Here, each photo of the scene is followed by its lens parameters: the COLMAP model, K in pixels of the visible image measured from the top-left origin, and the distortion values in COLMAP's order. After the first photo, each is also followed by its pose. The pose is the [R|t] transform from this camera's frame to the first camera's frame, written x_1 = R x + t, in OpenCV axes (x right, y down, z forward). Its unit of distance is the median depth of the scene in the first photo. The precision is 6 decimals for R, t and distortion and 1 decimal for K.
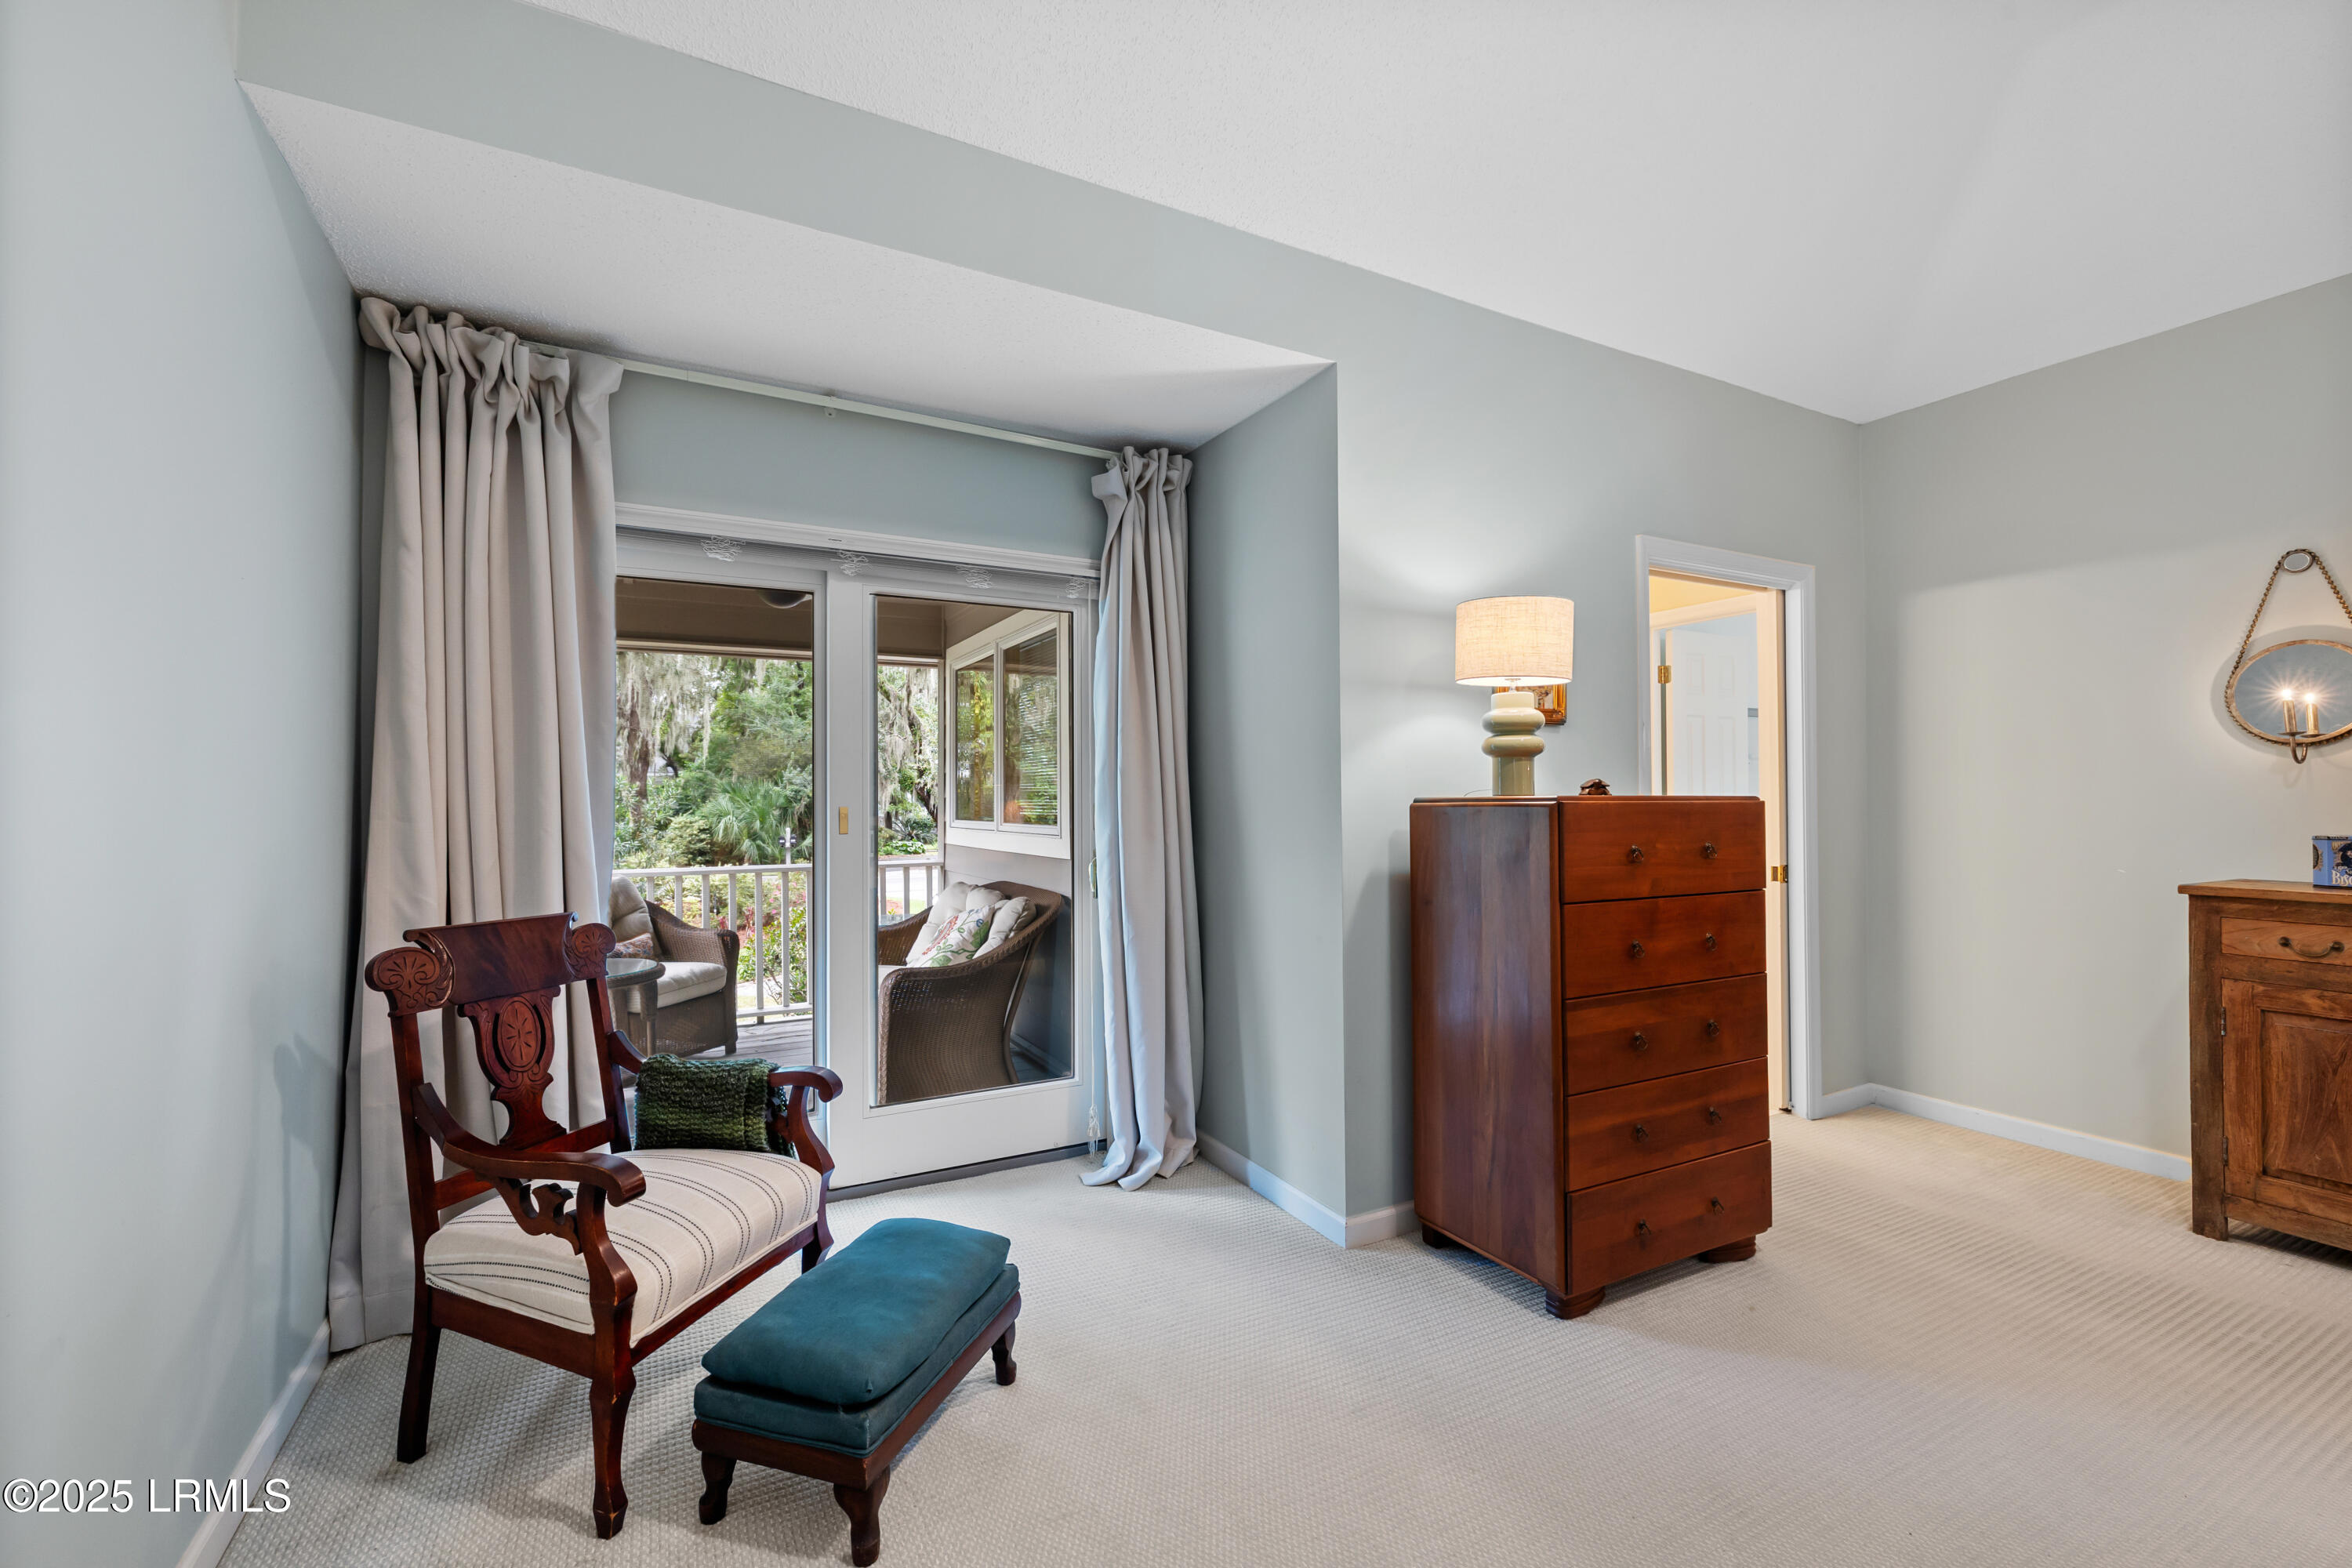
lens RADIAL K [[994.4, 0, 1174.6], [0, 994.4, 789.0], [0, 0, 1]] dist [0.006533, -0.002540]
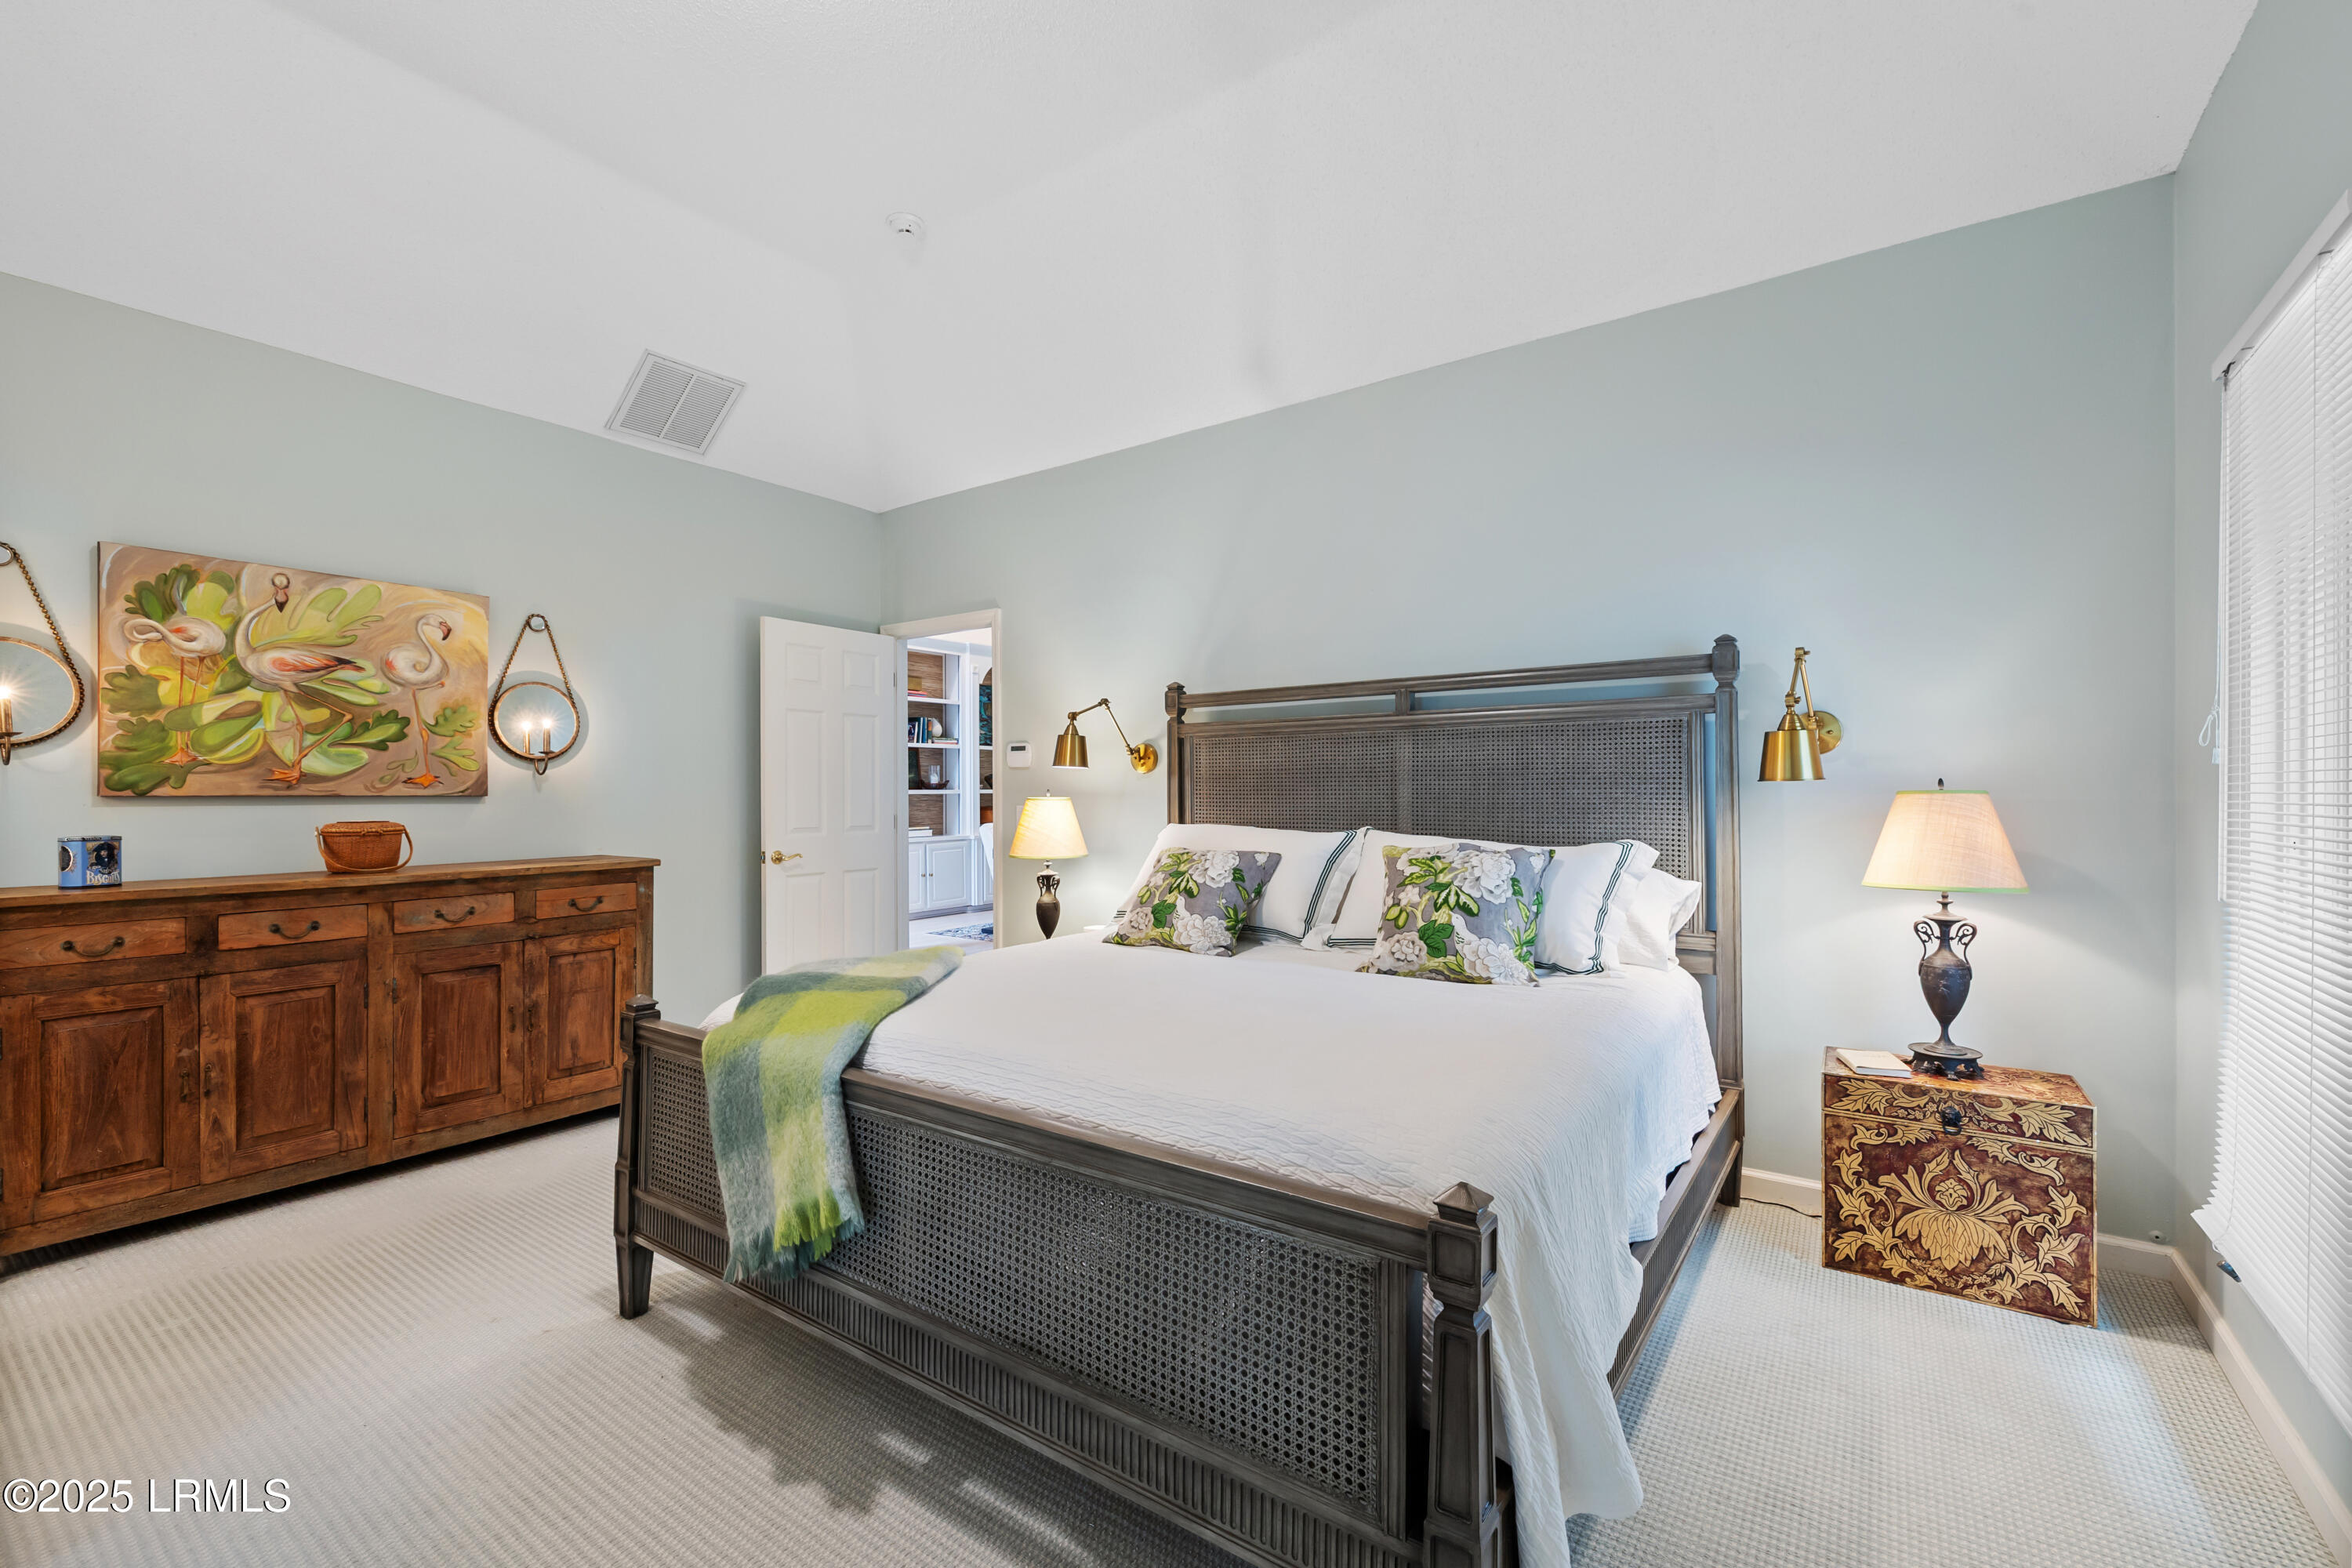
lens RADIAL K [[994.4, 0, 1173.5], [0, 994.4, 790.4], [0, 0, 1]] dist [0.006533, -0.002540]
pose [[-0.429977, 0.006838, 0.902814, -0.245301], [-0.003224, 0.999953, -0.009109, 0.004388], [-0.902834, -0.006828, -0.429935, 0.423746]]
